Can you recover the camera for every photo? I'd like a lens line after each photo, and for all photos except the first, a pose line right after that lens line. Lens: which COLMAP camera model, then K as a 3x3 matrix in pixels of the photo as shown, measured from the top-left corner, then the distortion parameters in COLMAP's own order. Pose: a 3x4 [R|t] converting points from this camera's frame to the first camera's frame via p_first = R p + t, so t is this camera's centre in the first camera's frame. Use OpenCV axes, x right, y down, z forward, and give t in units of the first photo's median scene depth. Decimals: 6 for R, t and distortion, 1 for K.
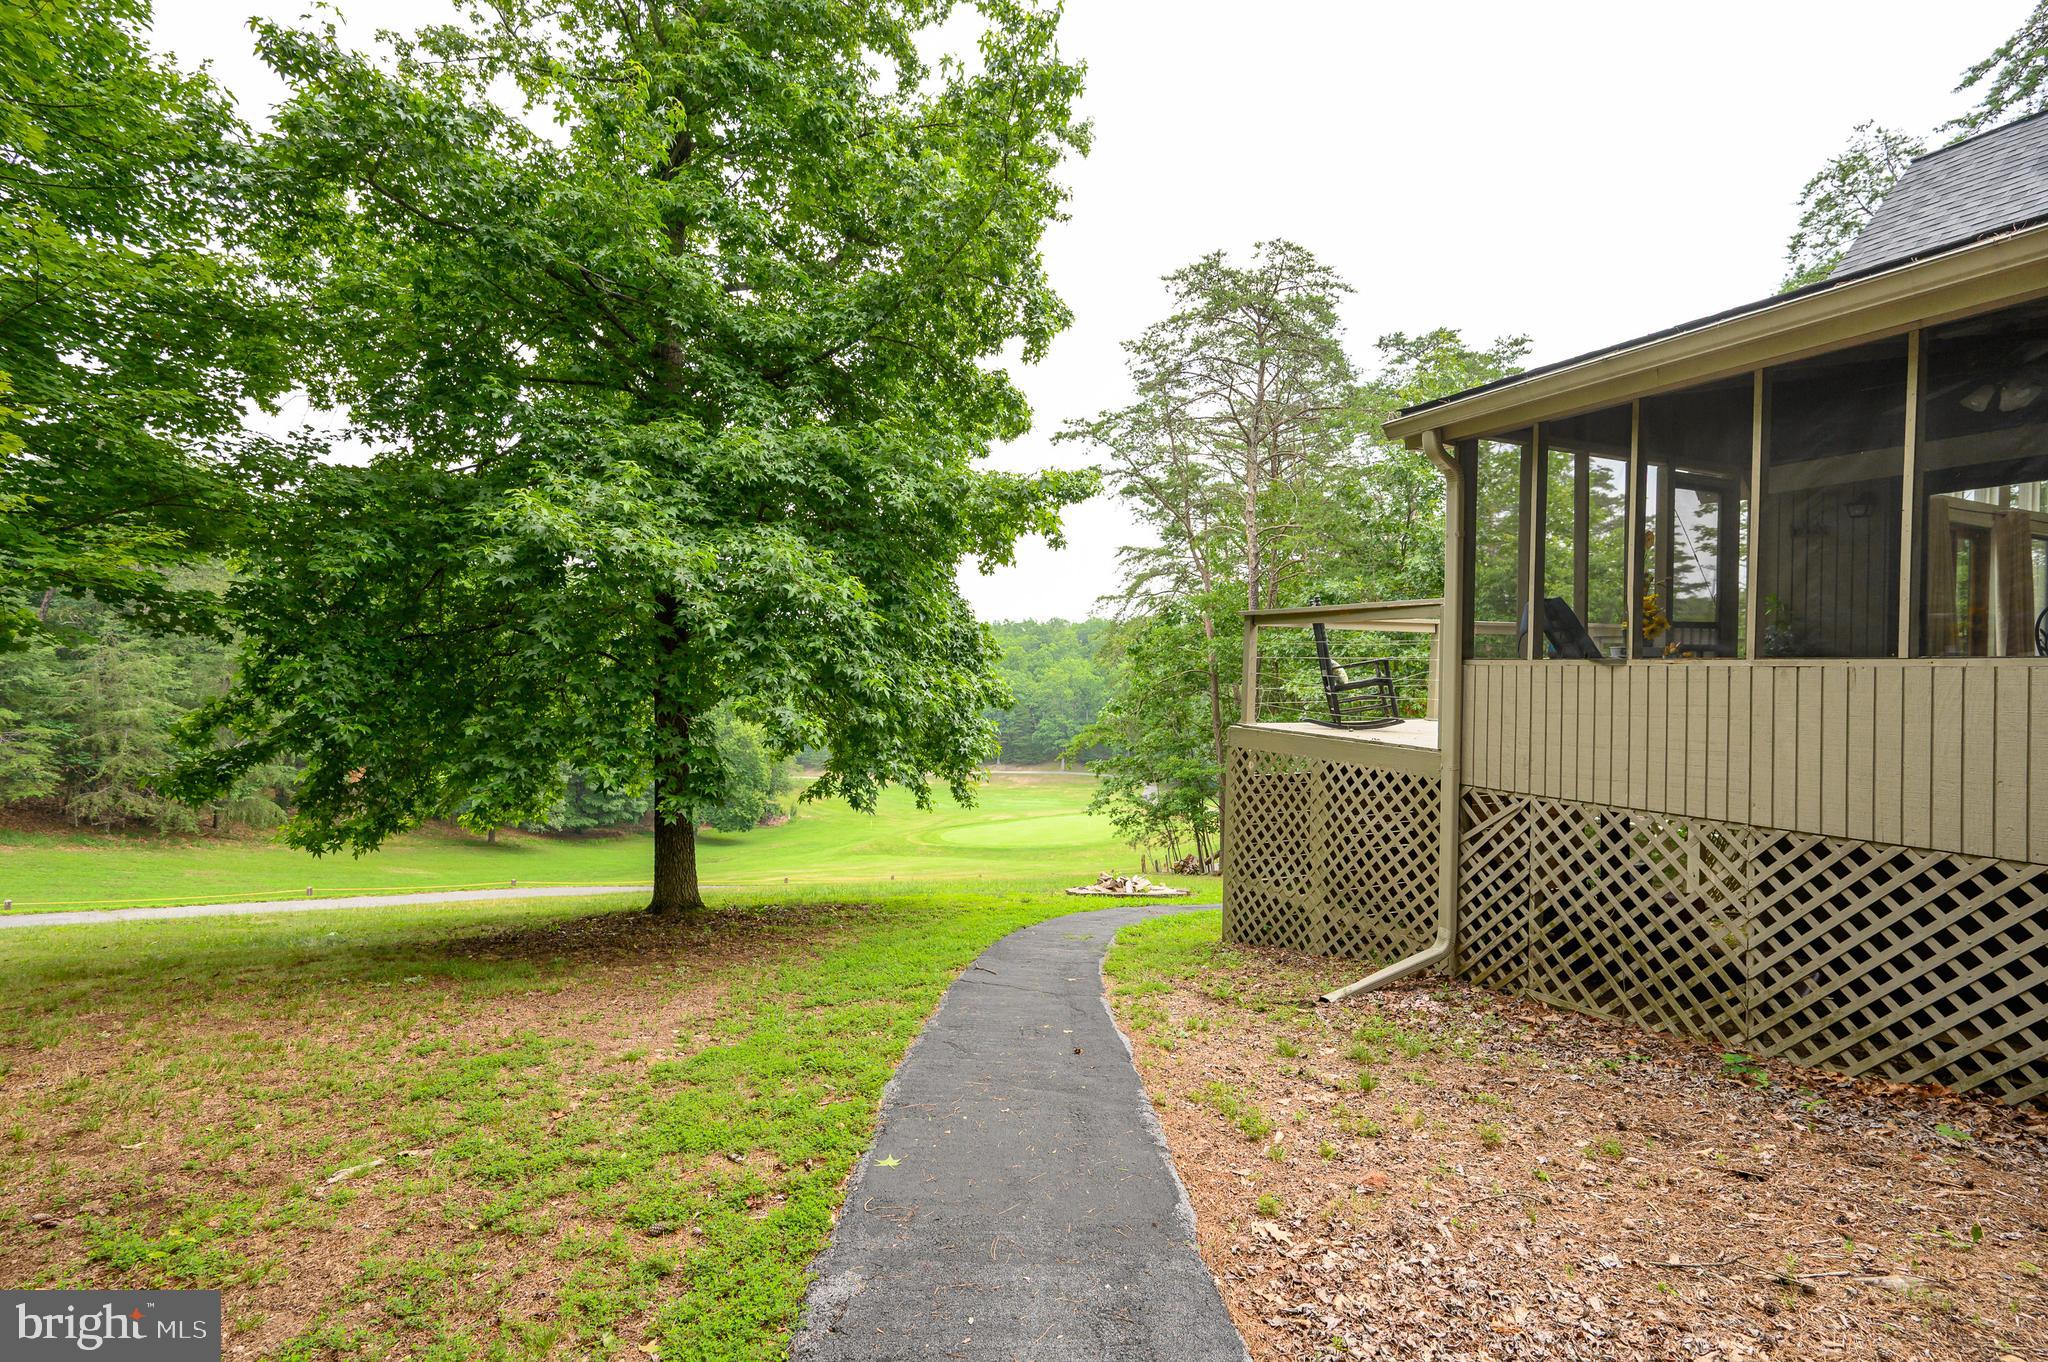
lens RADIAL K [[929.9, 0, 1024.2], [0, 929.9, 674.7], [0, 0, 1]] dist [0.001732, -0.000637]
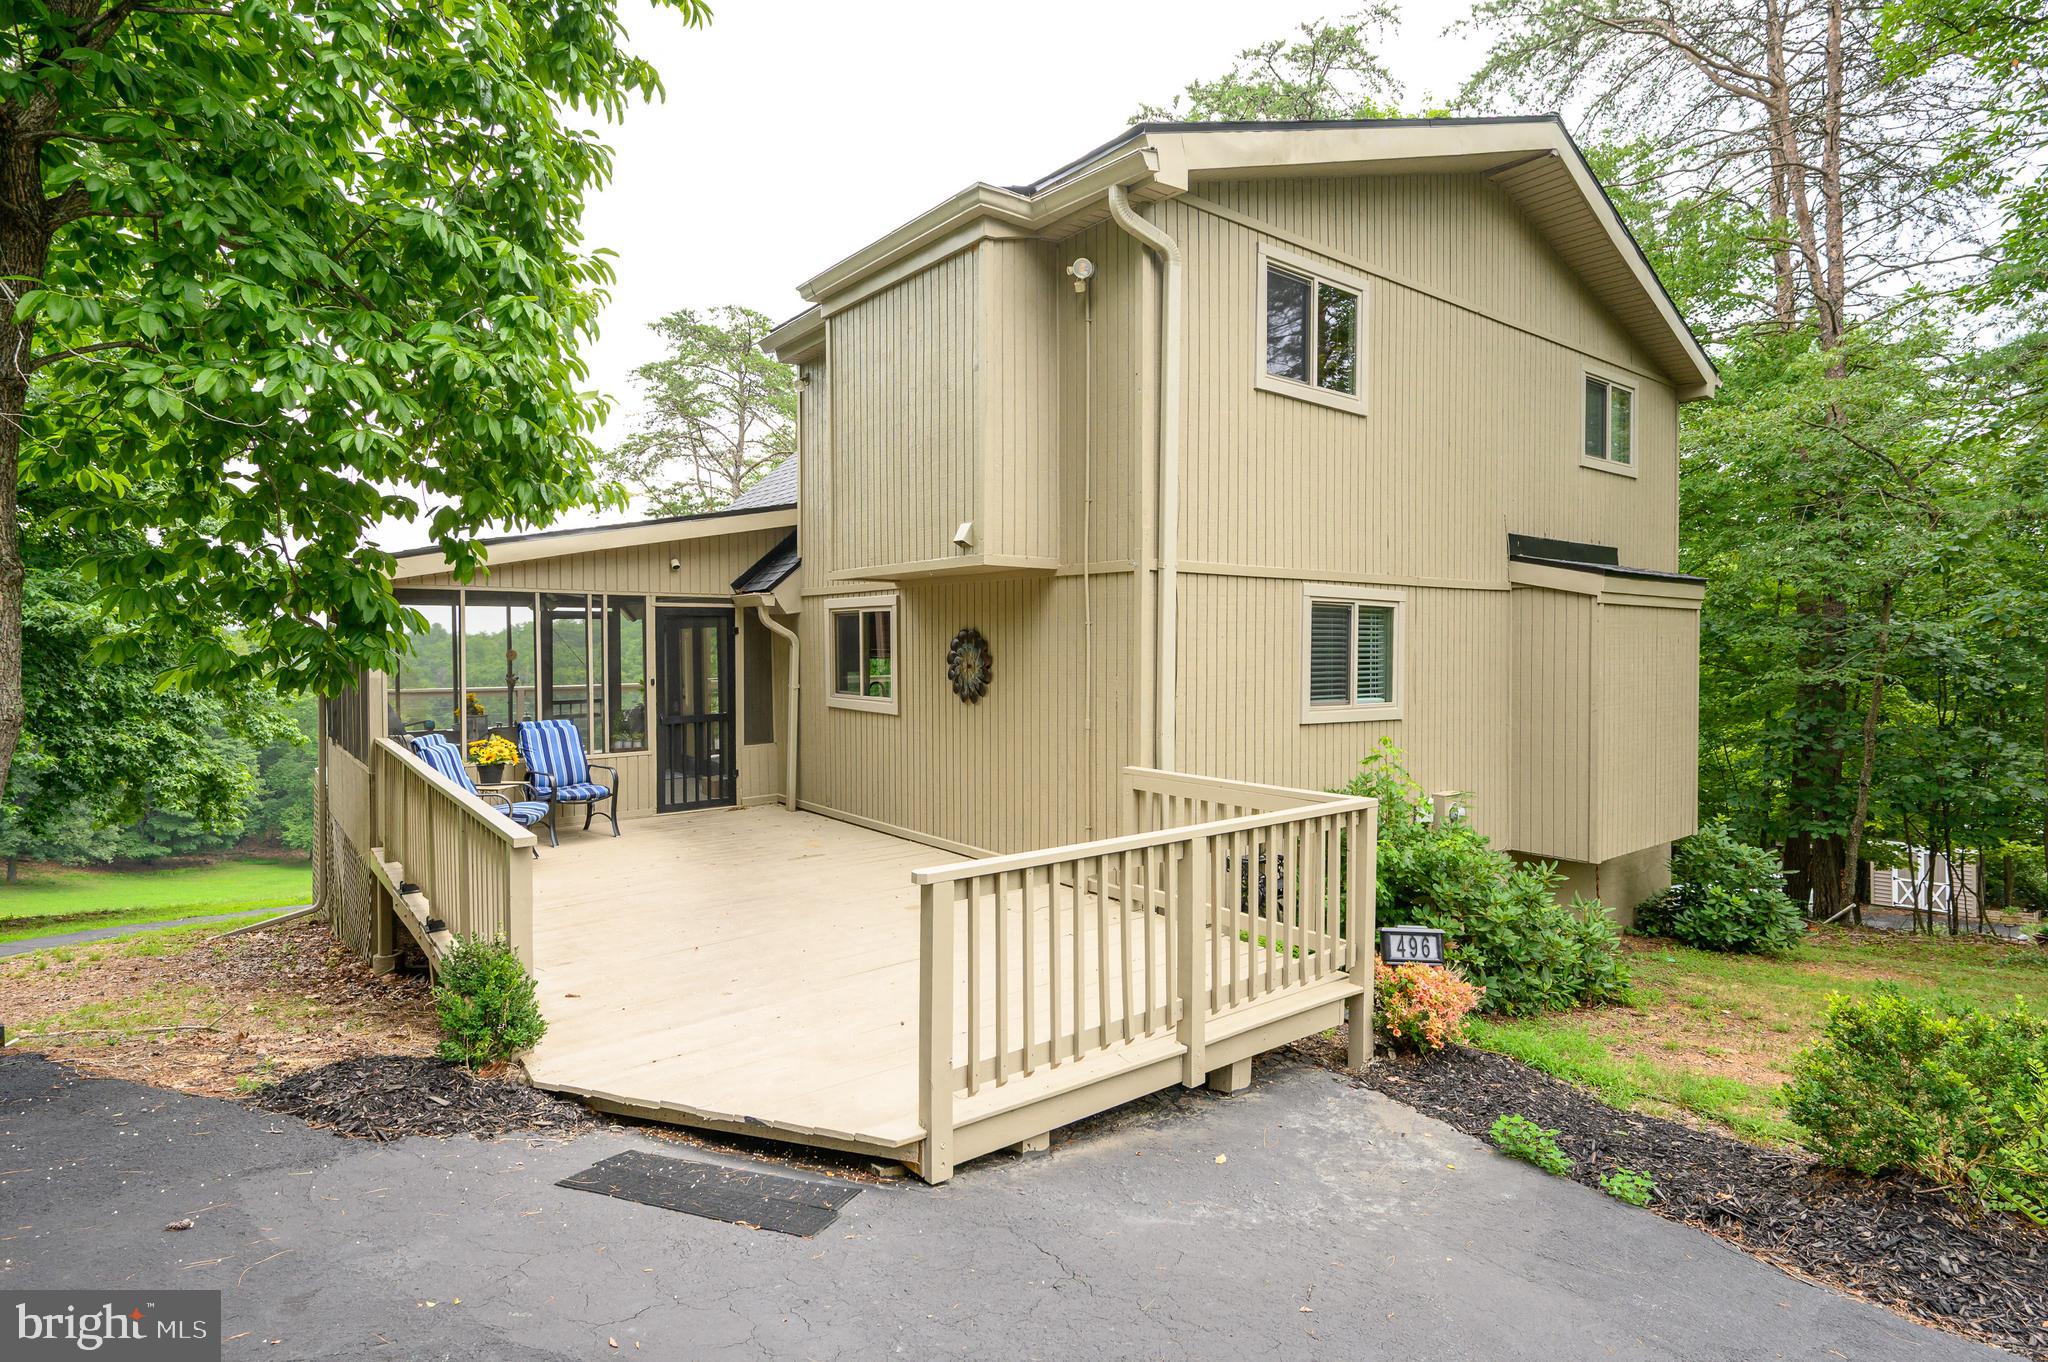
lens RADIAL K [[1034.0, 0, 1046.0], [0, 1034.0, 653.6], [0, 0, 1]] dist [-0.002388, -0.000411]
pose [[0.974365, -0.006997, 0.224862, 0.359816], [0.007445, 0.999972, -0.001142, -0.042546], [-0.224848, 0.002787, 0.974390, -0.312578]]
